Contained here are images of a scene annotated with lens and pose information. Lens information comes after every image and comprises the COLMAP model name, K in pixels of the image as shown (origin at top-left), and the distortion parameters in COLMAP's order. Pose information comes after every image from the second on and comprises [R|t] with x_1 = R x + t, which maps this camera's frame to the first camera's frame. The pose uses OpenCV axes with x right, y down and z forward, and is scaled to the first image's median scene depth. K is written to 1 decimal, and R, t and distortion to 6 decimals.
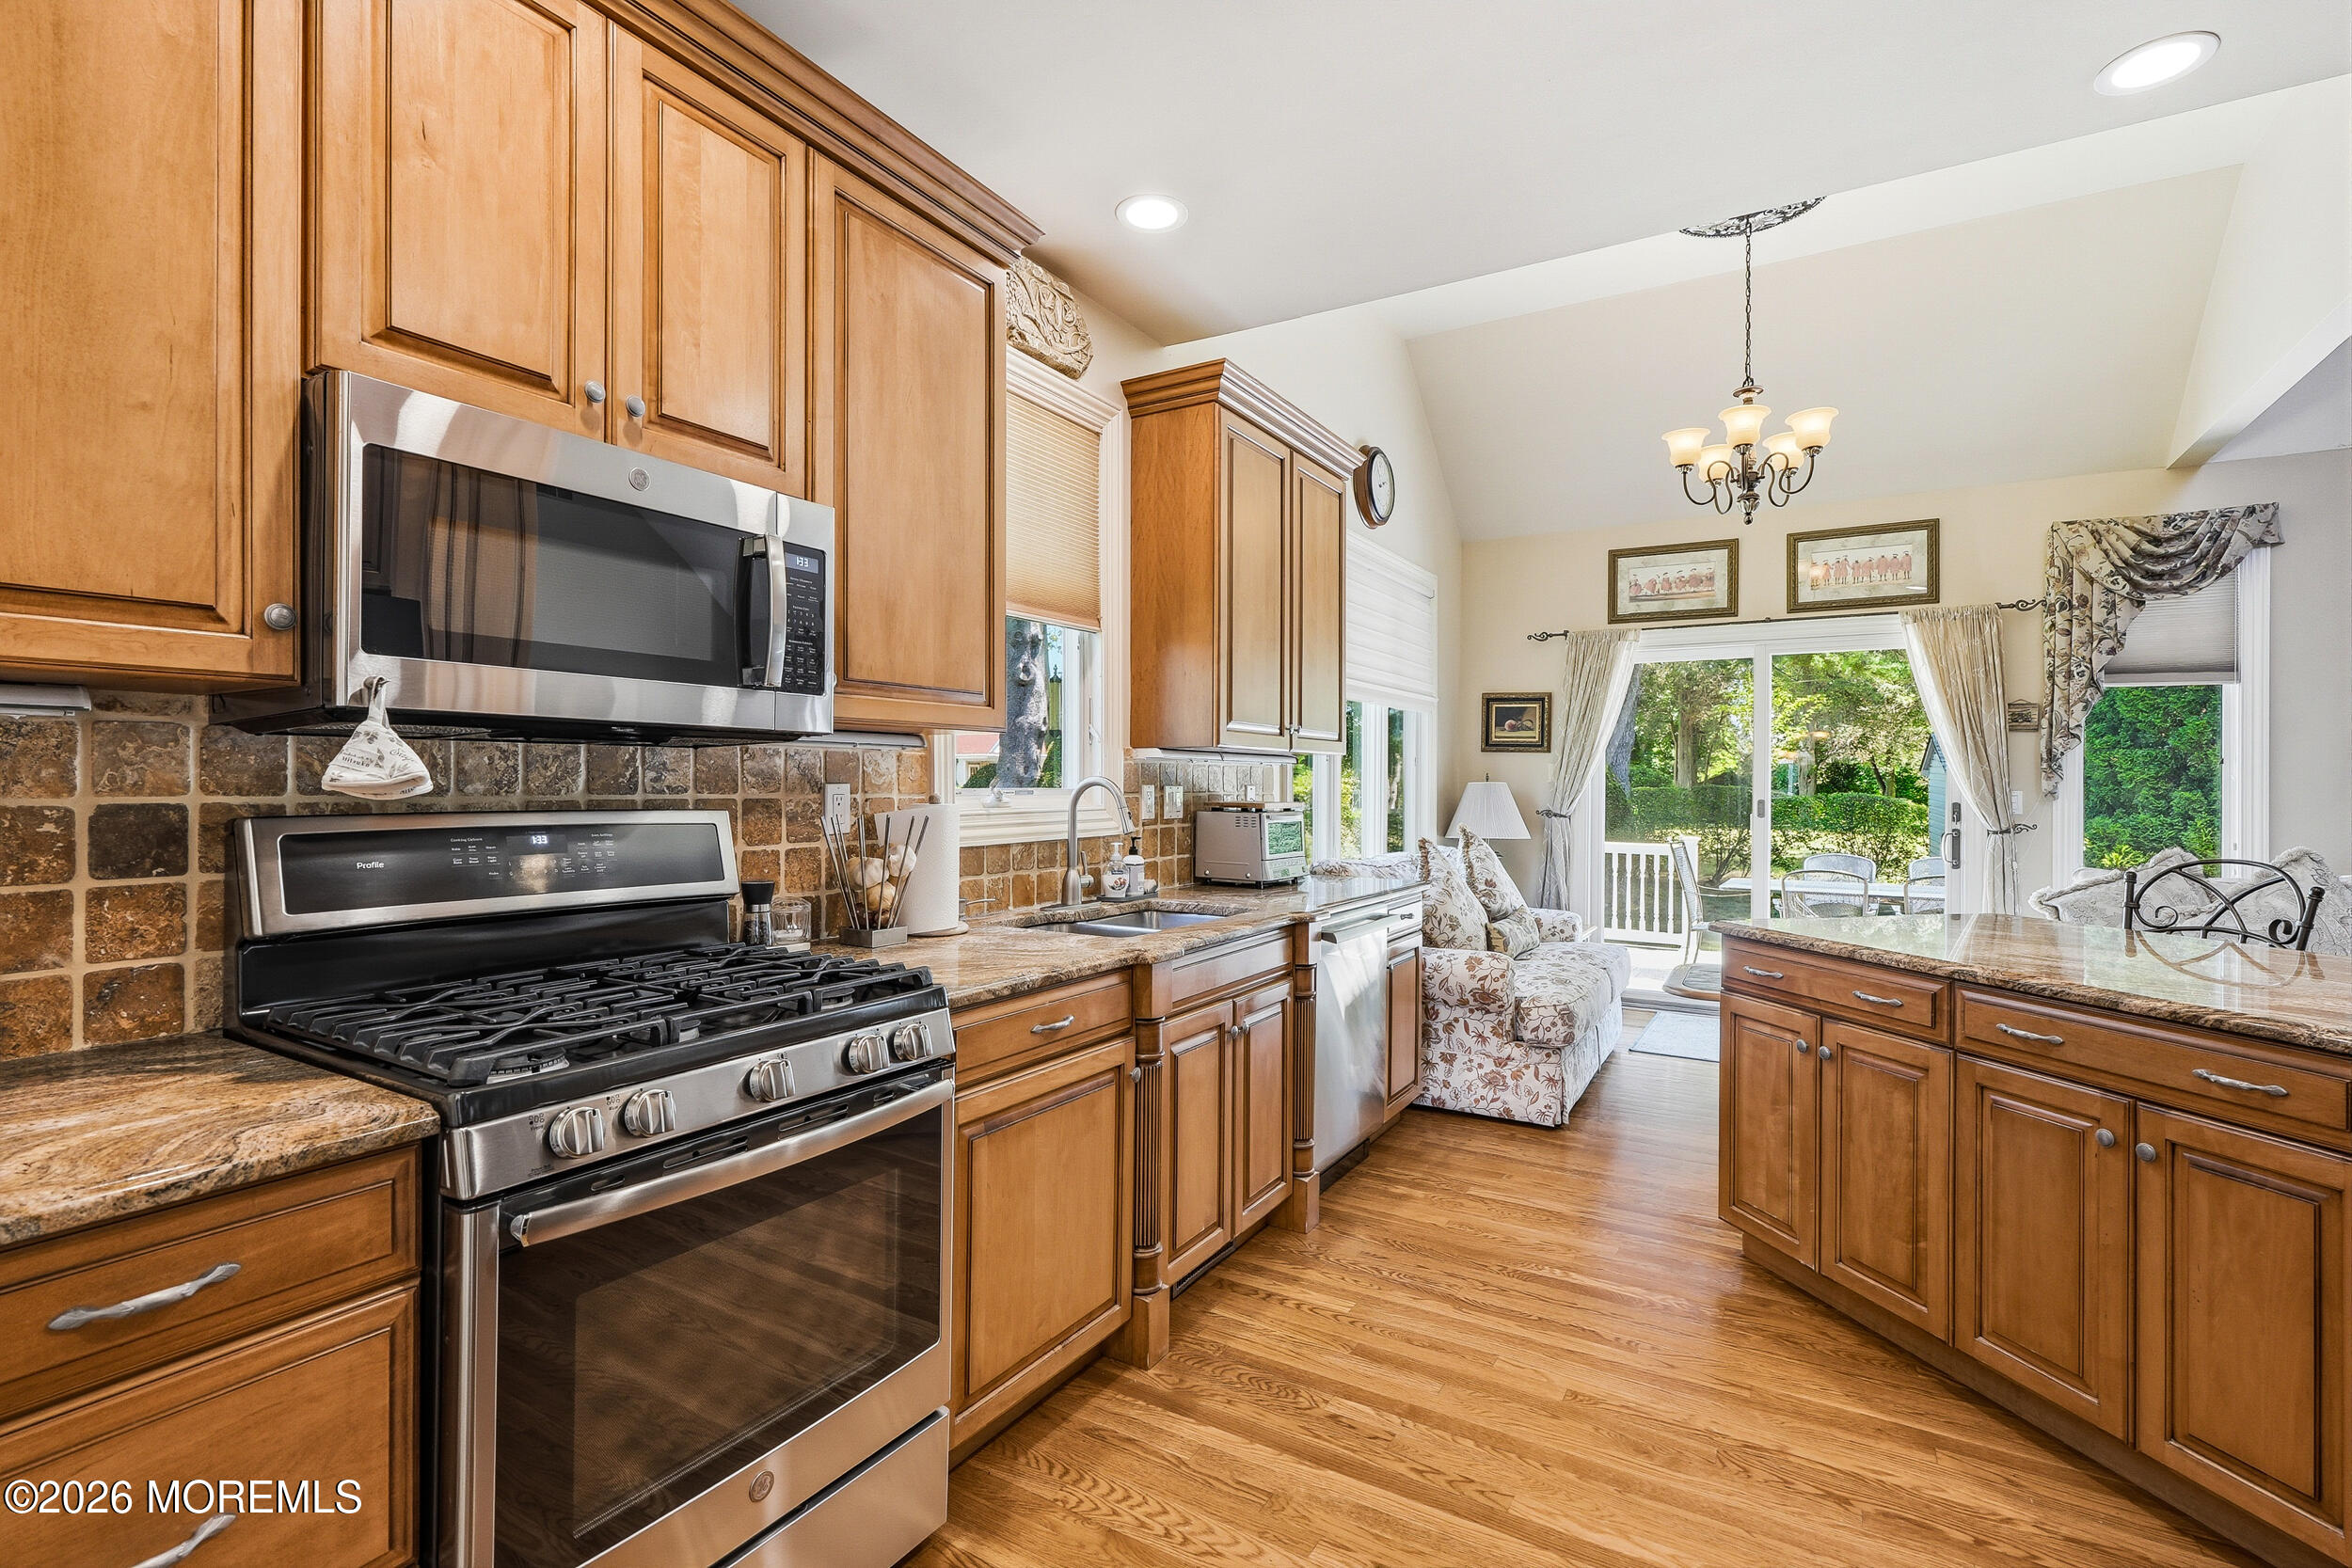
lens RADIAL K [[1071.3, 0, 1174.9], [0, 1071.3, 778.8], [0, 0, 1]] dist [-0.010373, 0.004825]
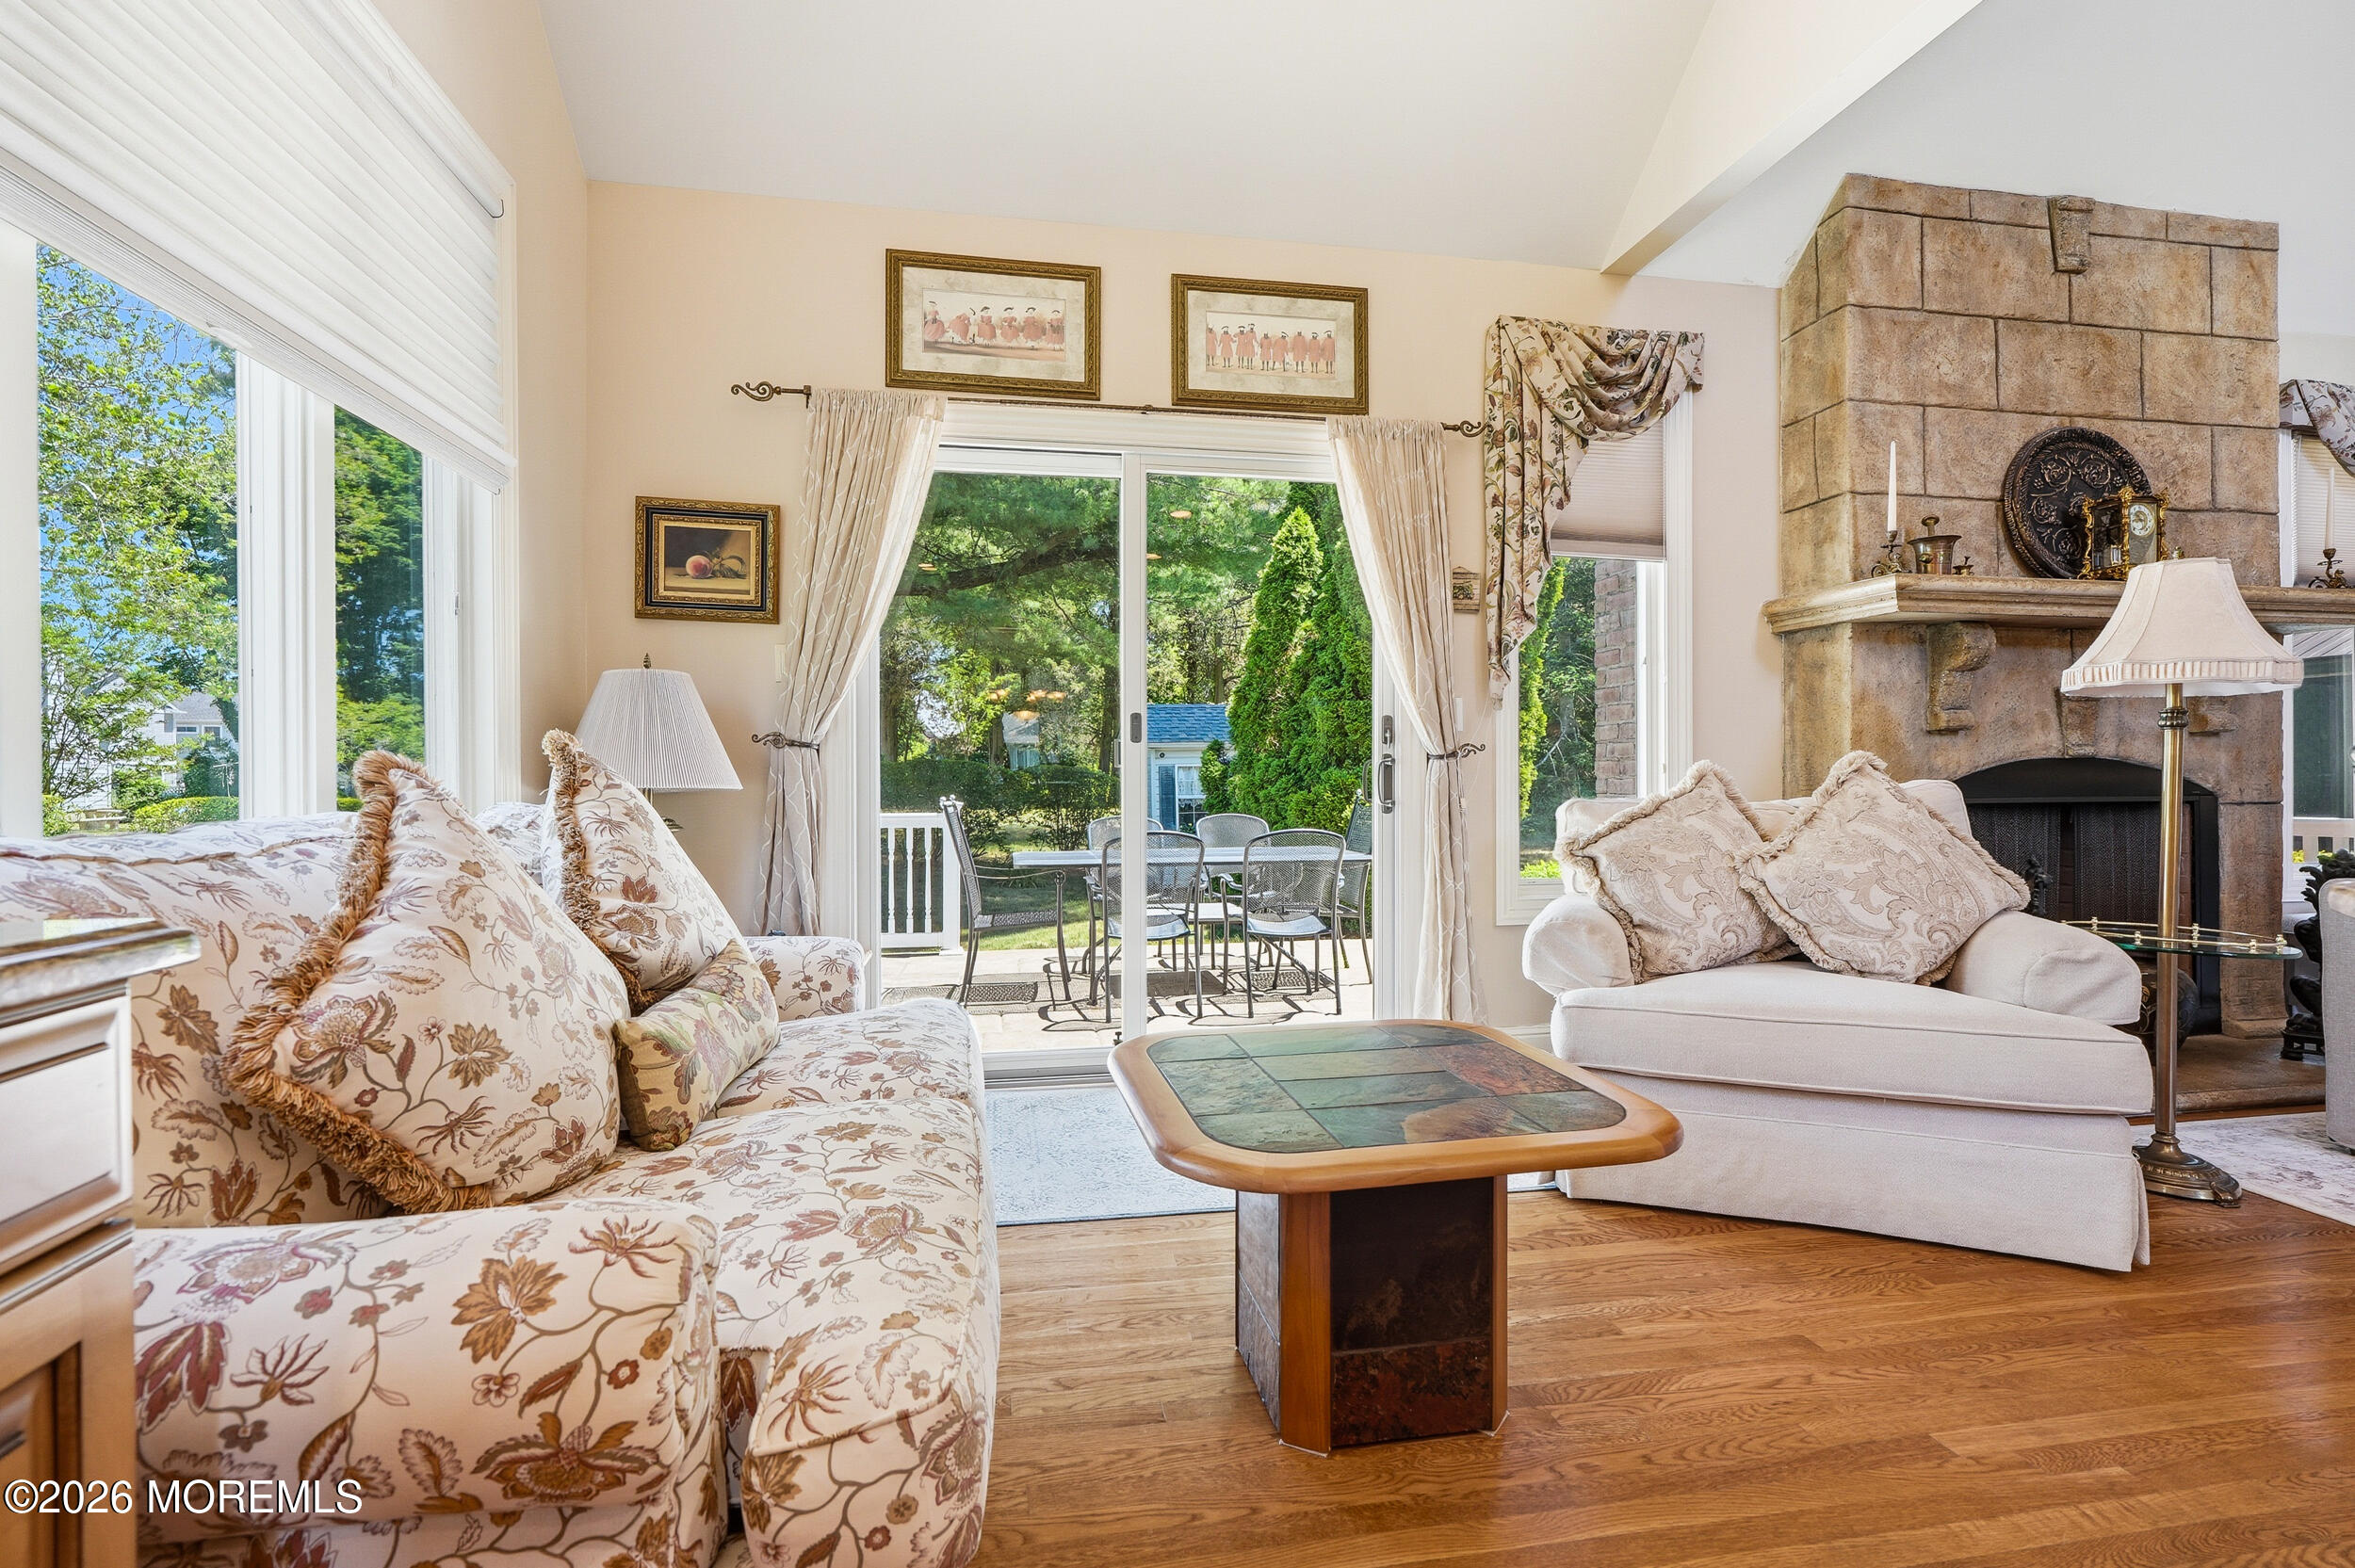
lens RADIAL K [[1072.6, 0, 1176.4], [0, 1072.6, 778.8], [0, 0, 1]] dist [-0.010373, 0.004825]
pose [[0.751516, -0.011437, 0.659615, 0.221846], [0.005777, 0.999925, 0.010755, 0.066030], [-0.659689, -0.004272, 0.751526, 0.700594]]
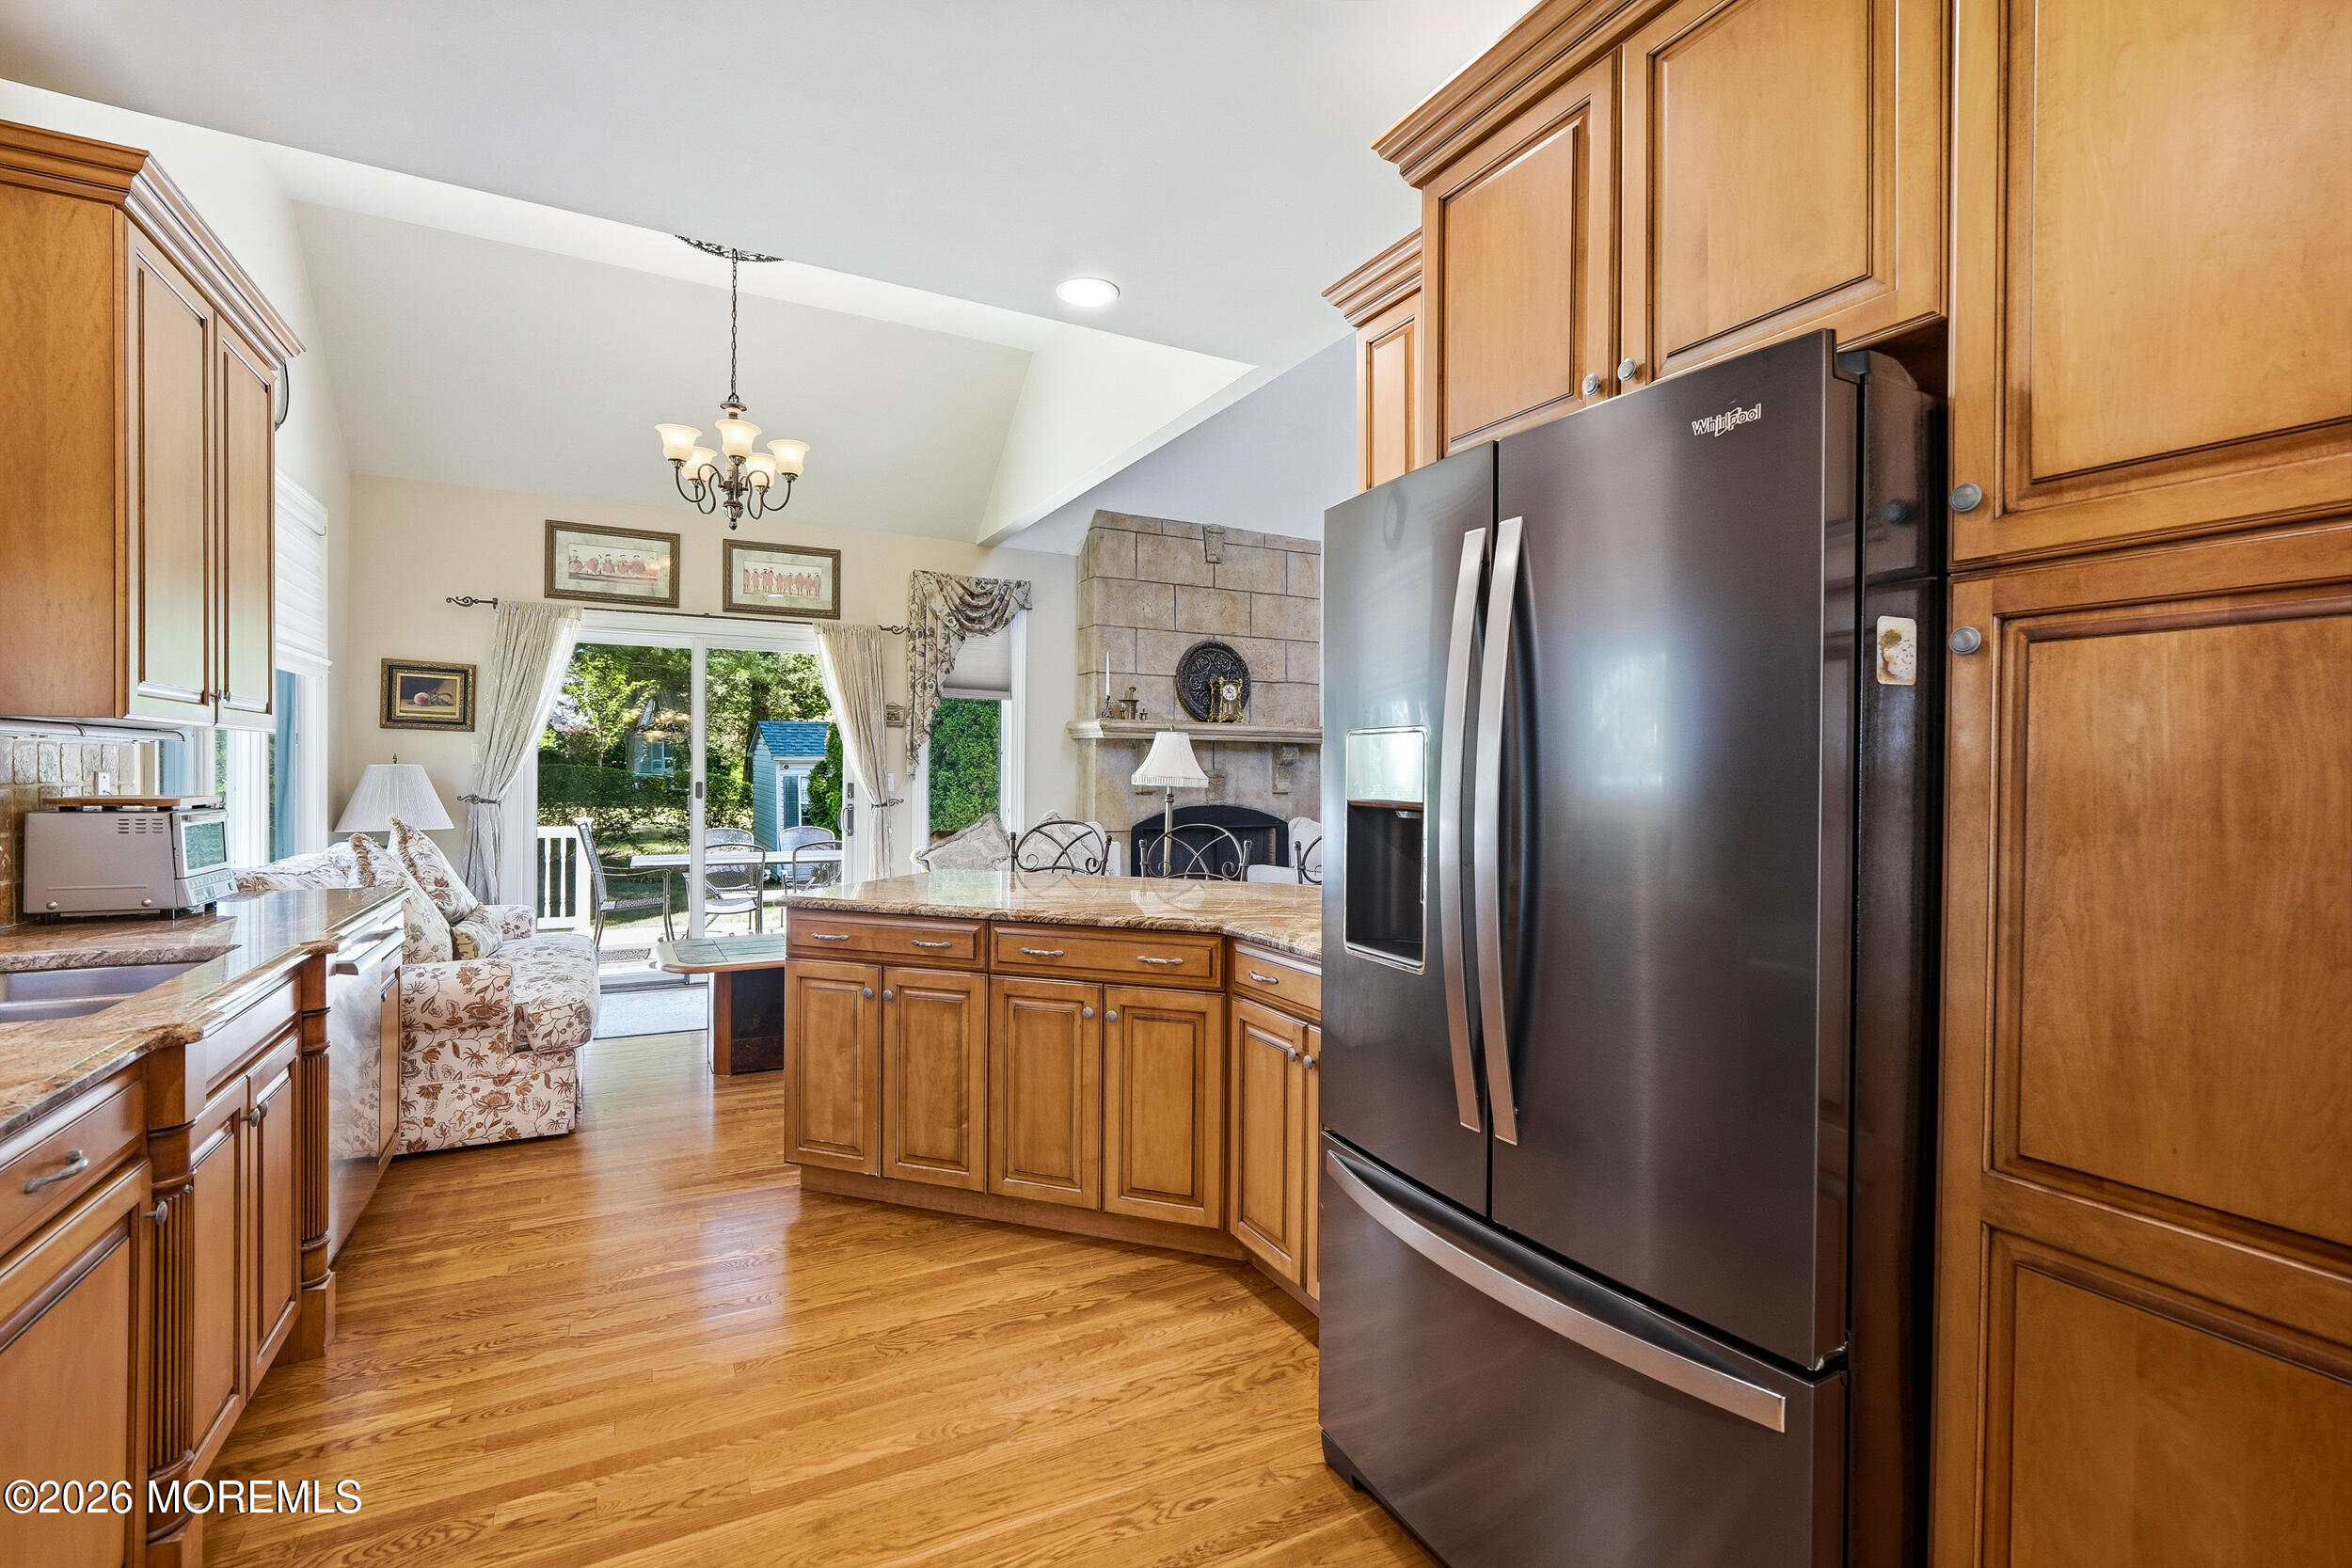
lens RADIAL K [[1044.5, 0, 1171.0], [0, 1044.5, 777.8], [0, 0, 1]] dist [-0.011579, 0.004677]
pose [[0.516934, -0.007821, 0.855989, -0.137172], [-0.009839, 0.999838, 0.015077, -0.006470], [-0.855969, -0.016216, 0.516774, 0.066216]]
